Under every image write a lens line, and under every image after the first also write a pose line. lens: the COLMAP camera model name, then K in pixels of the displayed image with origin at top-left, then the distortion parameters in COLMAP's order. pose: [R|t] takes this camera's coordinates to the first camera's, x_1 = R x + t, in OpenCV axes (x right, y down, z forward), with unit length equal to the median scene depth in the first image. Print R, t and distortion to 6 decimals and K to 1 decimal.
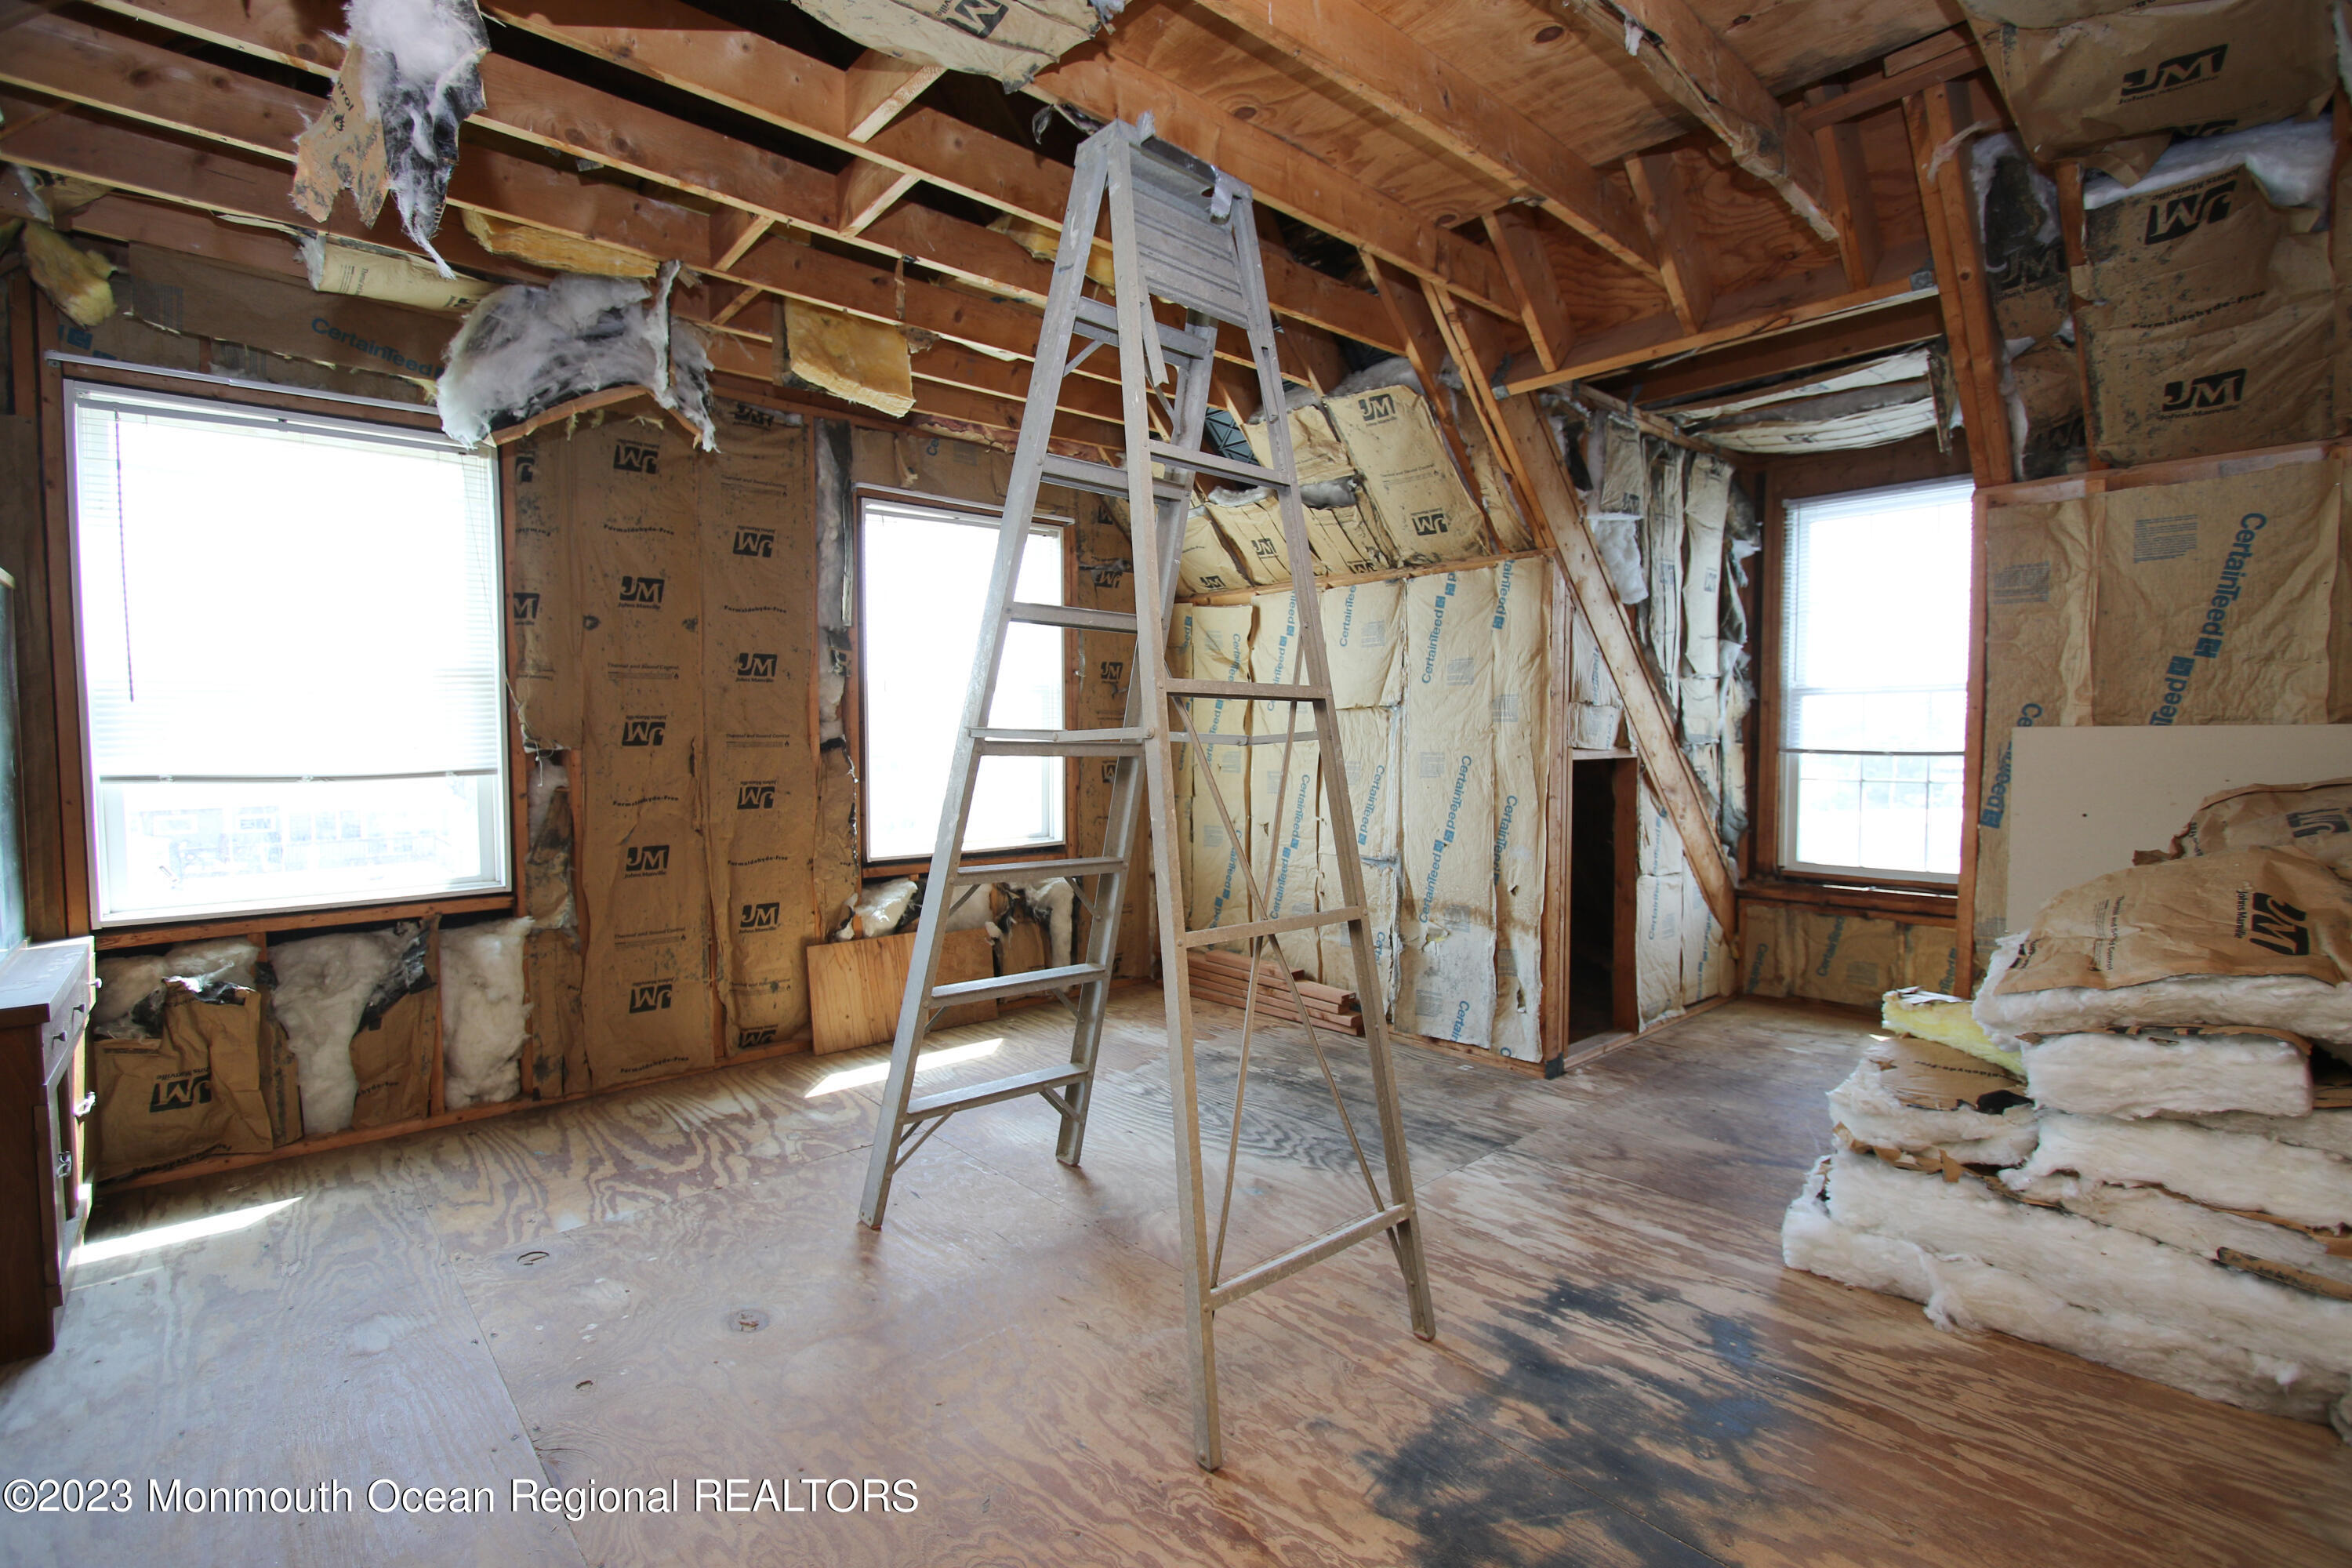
lens RADIAL K [[1078.6, 0, 1171.9], [0, 1078.6, 788.1], [0, 0, 1]] dist [-0.014657, 0.001148]
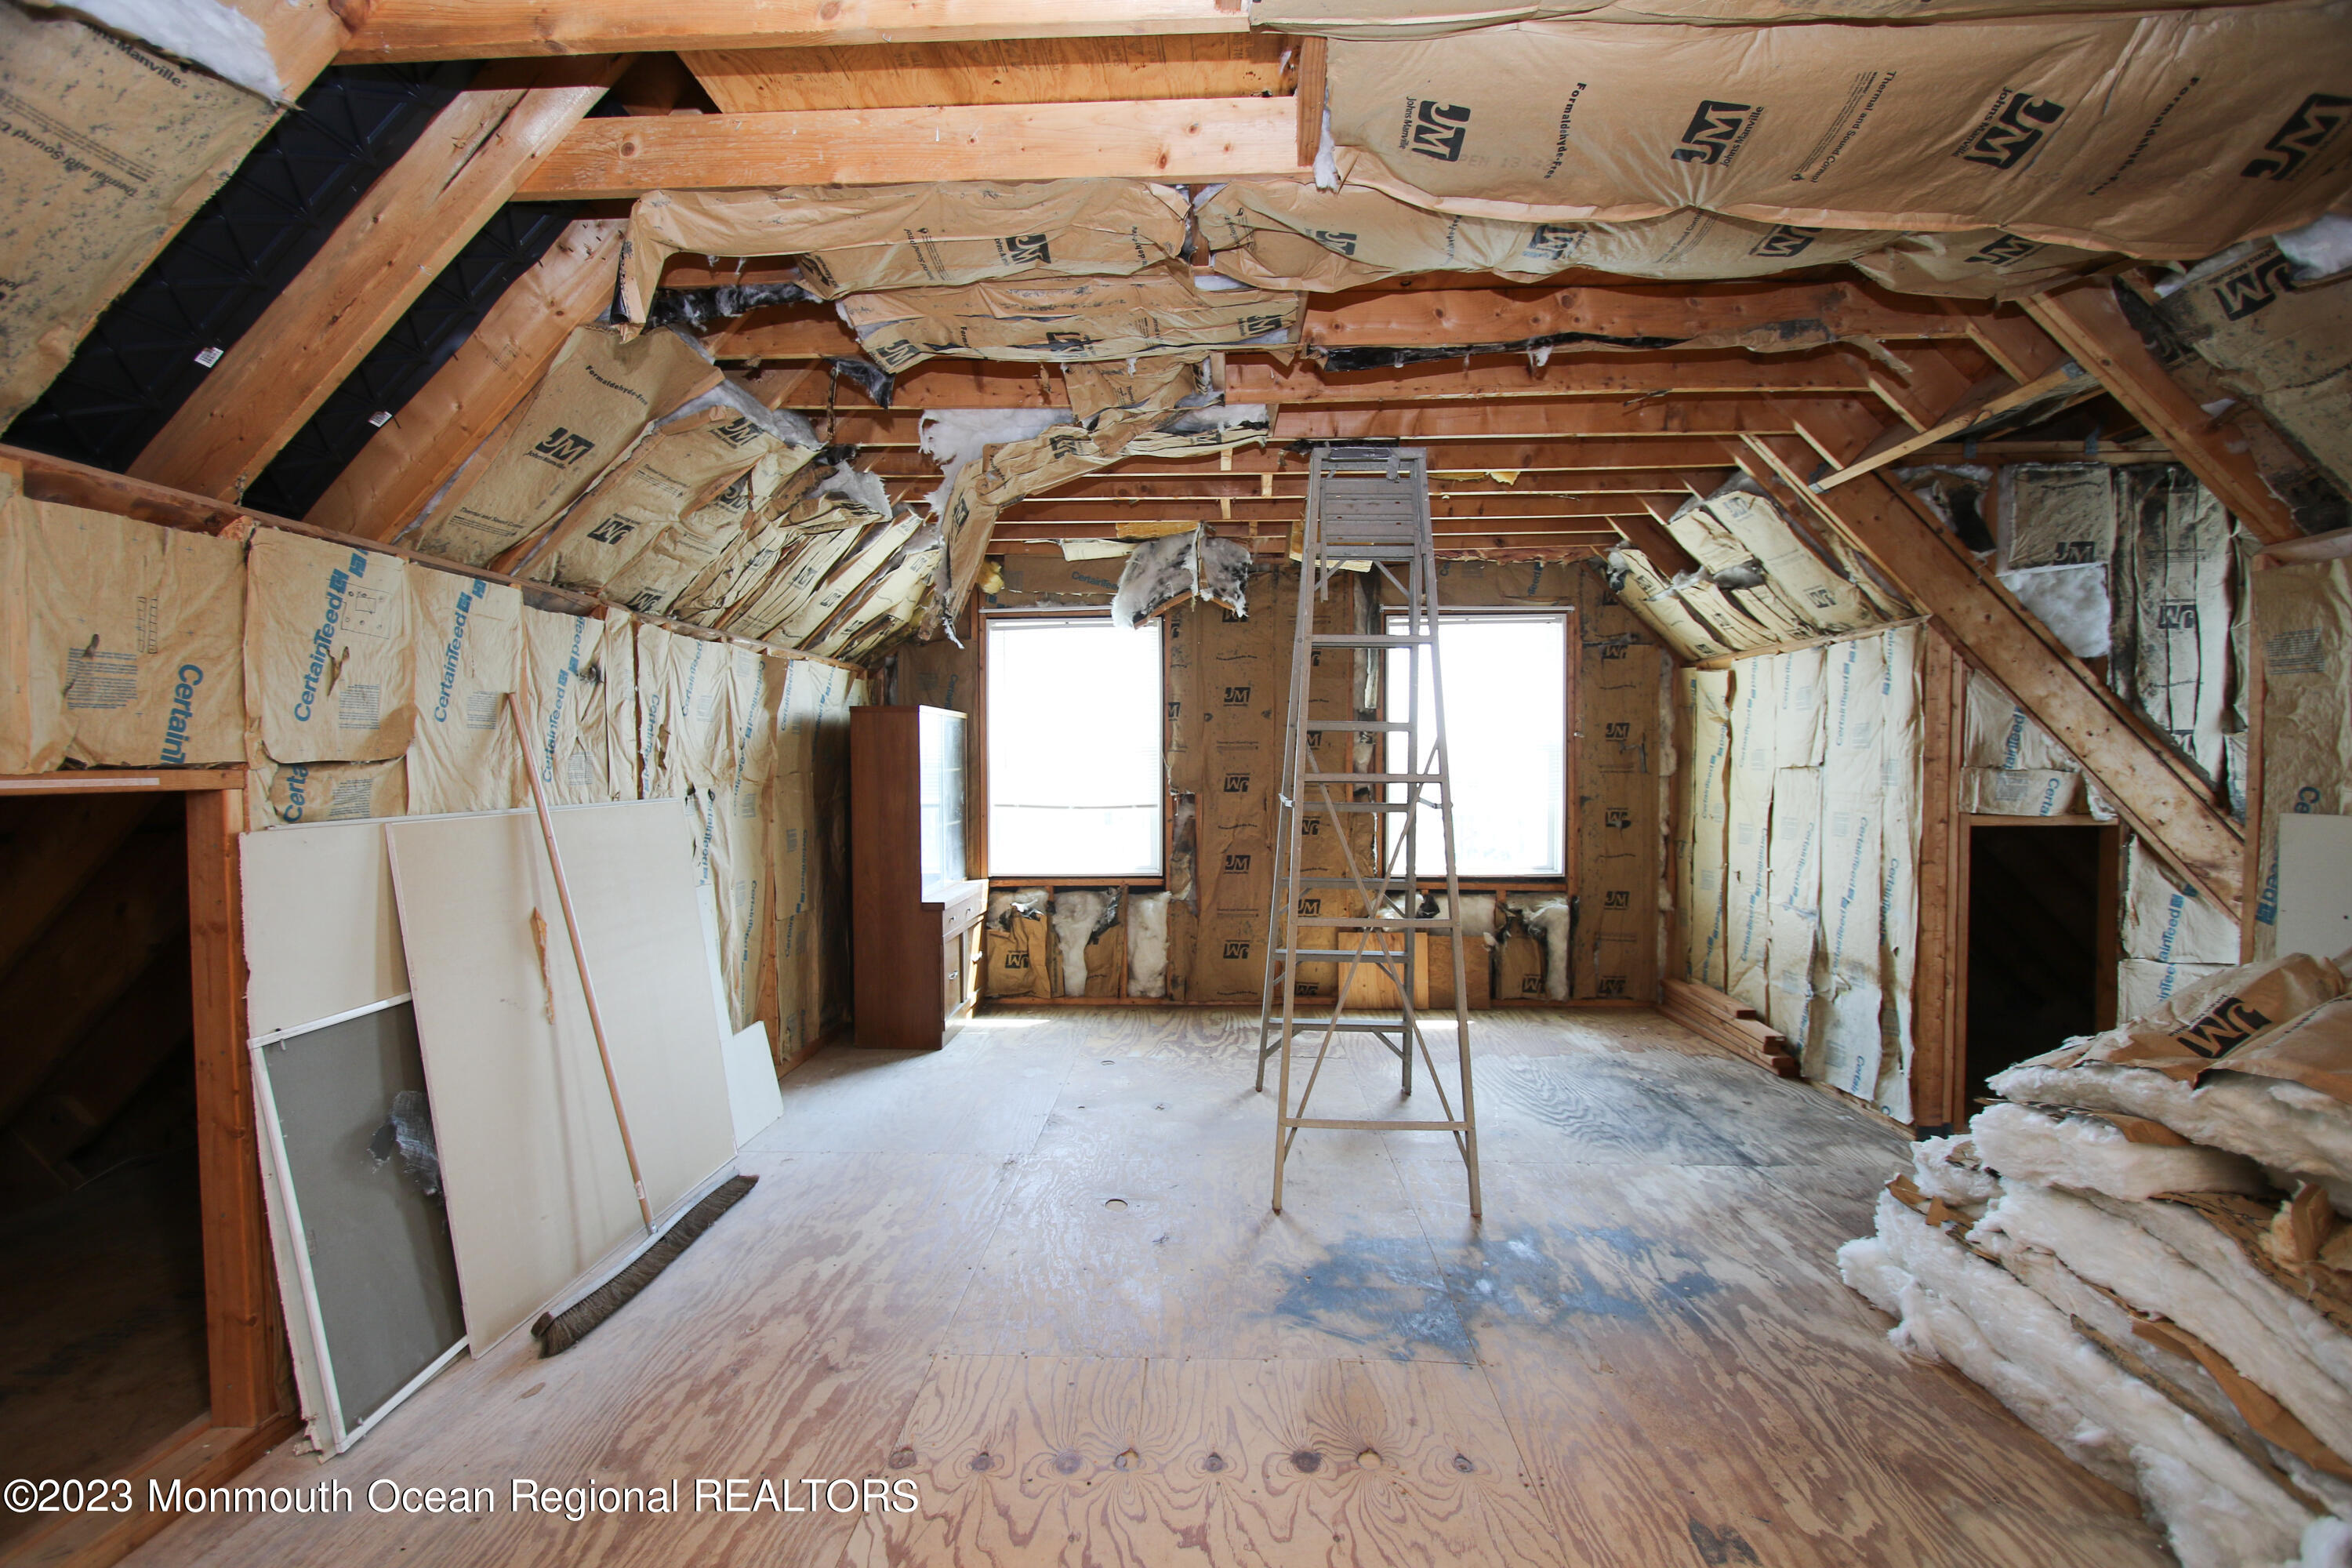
lens RADIAL K [[1078.6, 0, 1171.9], [0, 1078.6, 788.1], [0, 0, 1]] dist [-0.014657, 0.001148]
pose [[0.715258, 0.019264, -0.698595, 0.598373], [-0.034778, 0.999363, -0.008050, -0.030708], [0.697995, 0.030054, 0.715472, -0.229549]]
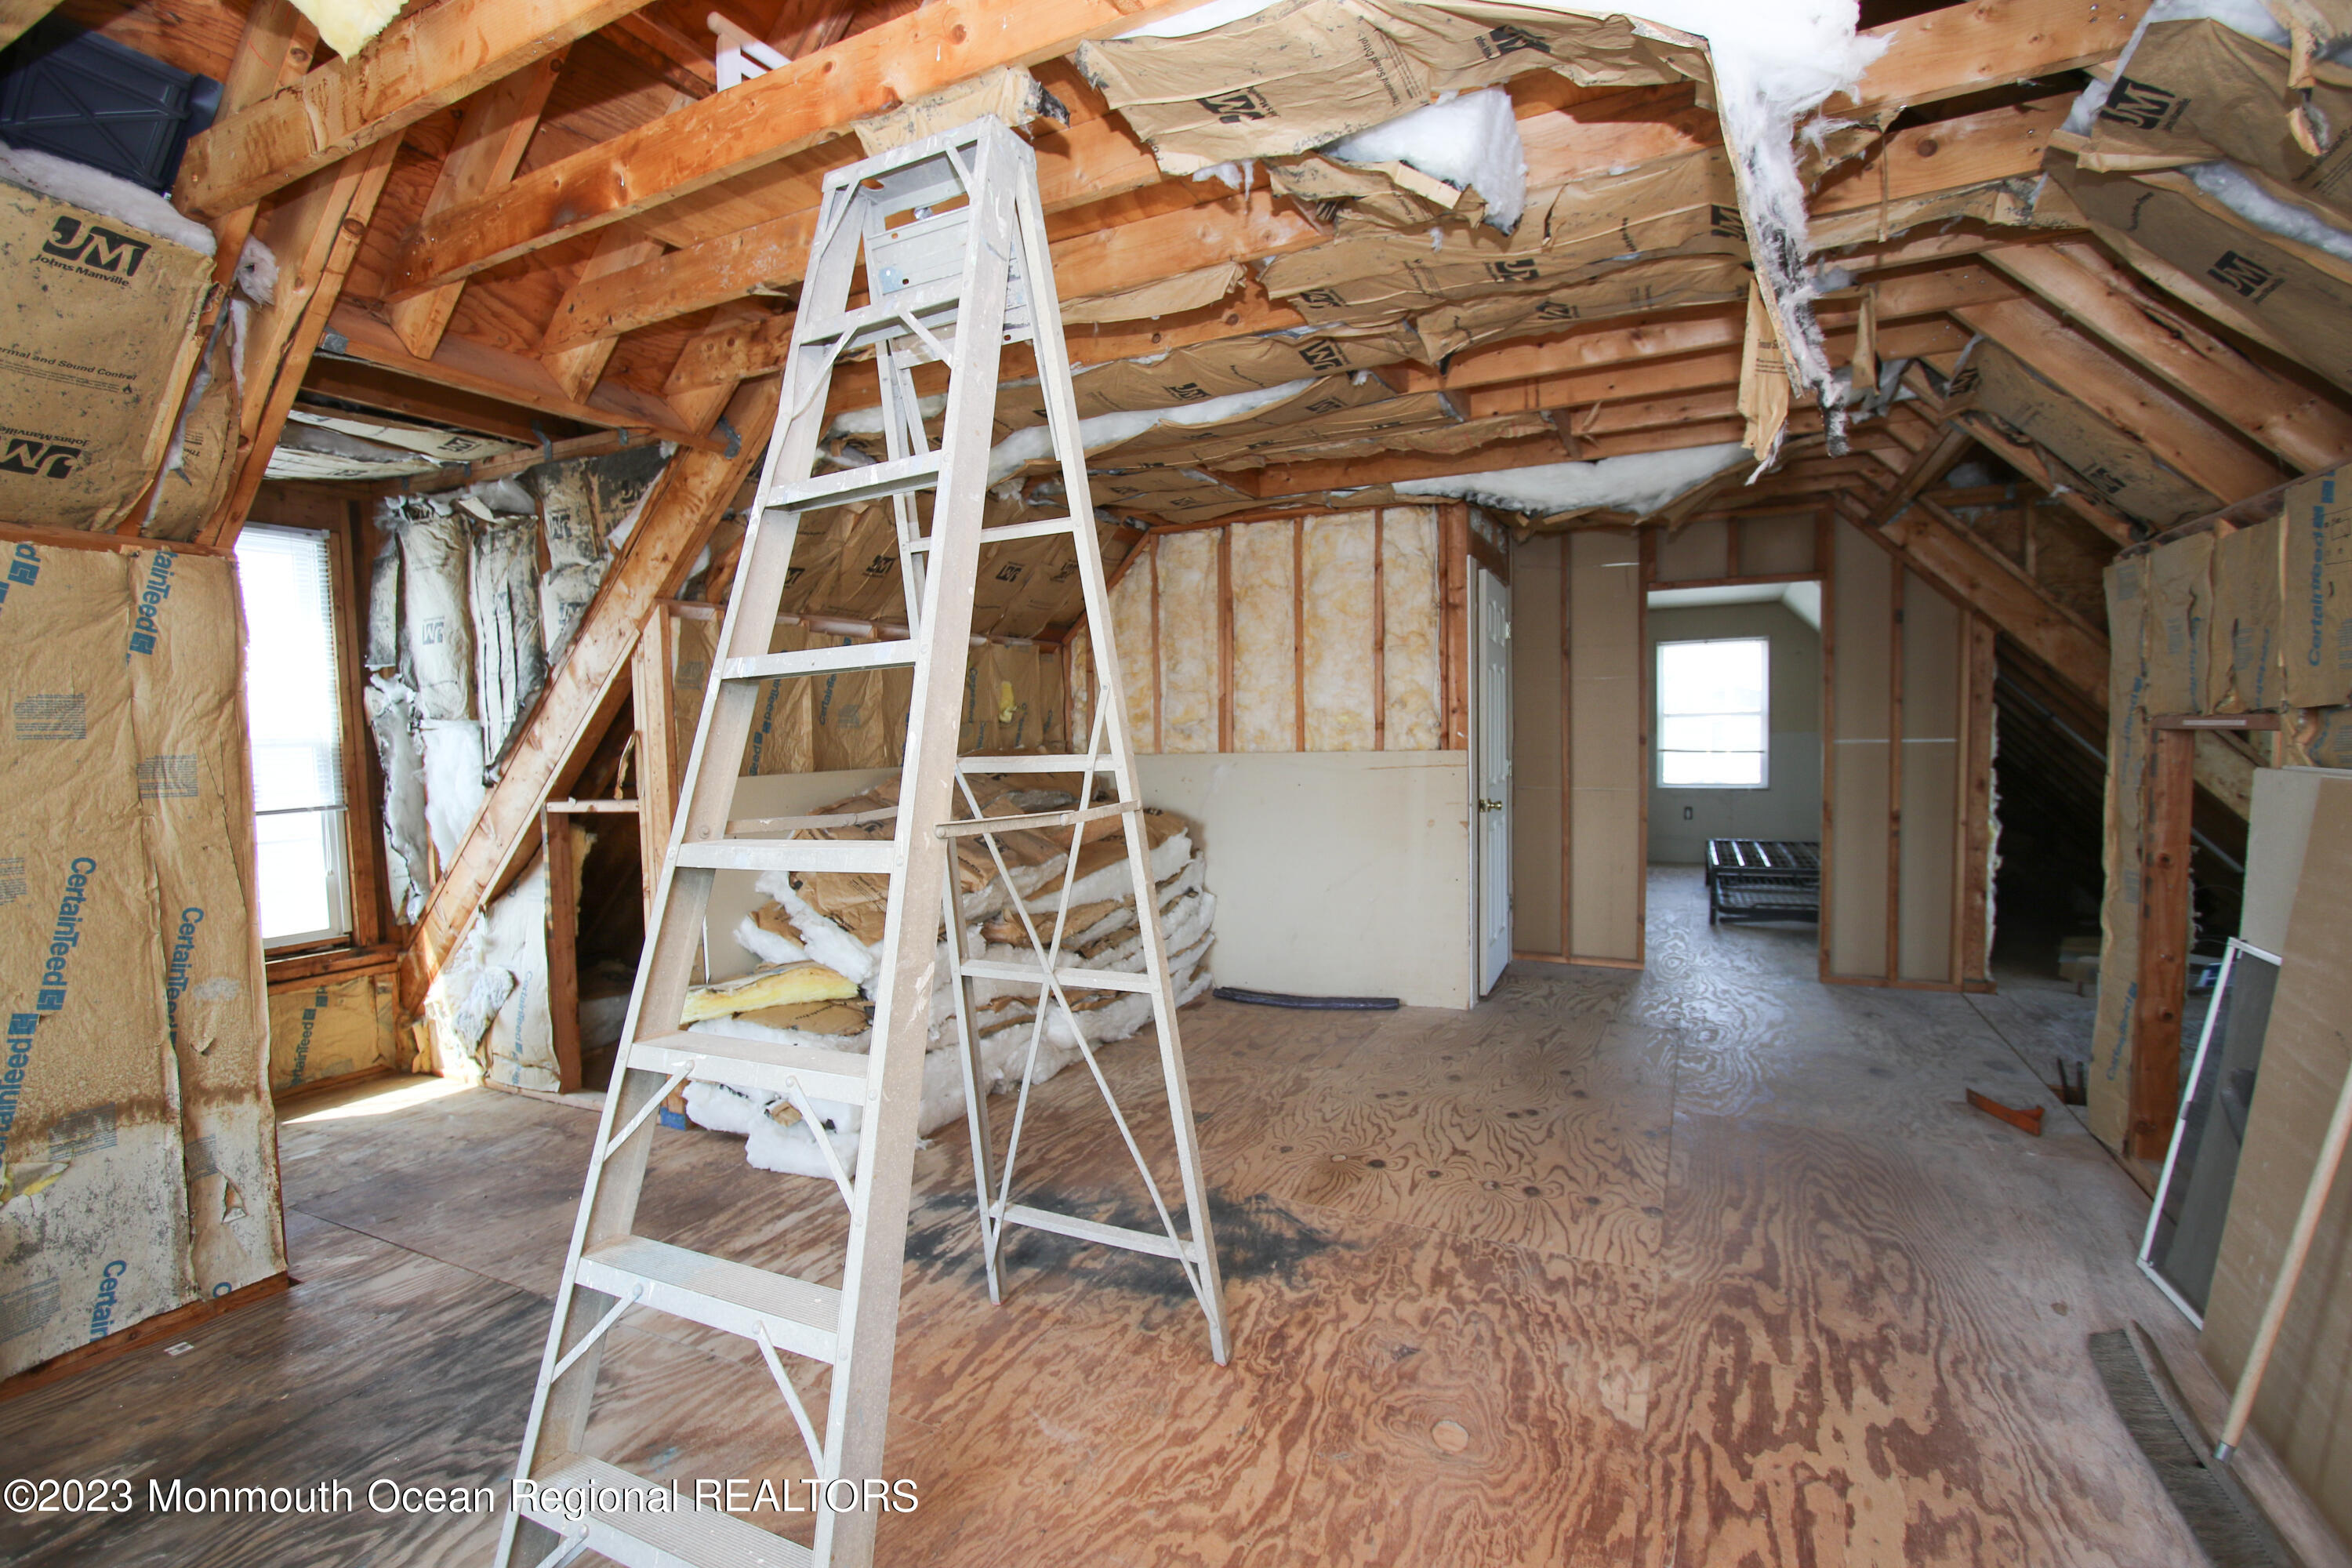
lens RADIAL K [[1078.6, 0, 1171.9], [0, 1078.6, 788.1], [0, 0, 1]] dist [-0.014657, 0.001148]
pose [[-0.367865, -0.033640, 0.929270, -0.576604], [0.070161, 0.995493, 0.063812, -0.073910], [-0.927228, 0.088673, -0.363847, 0.753665]]
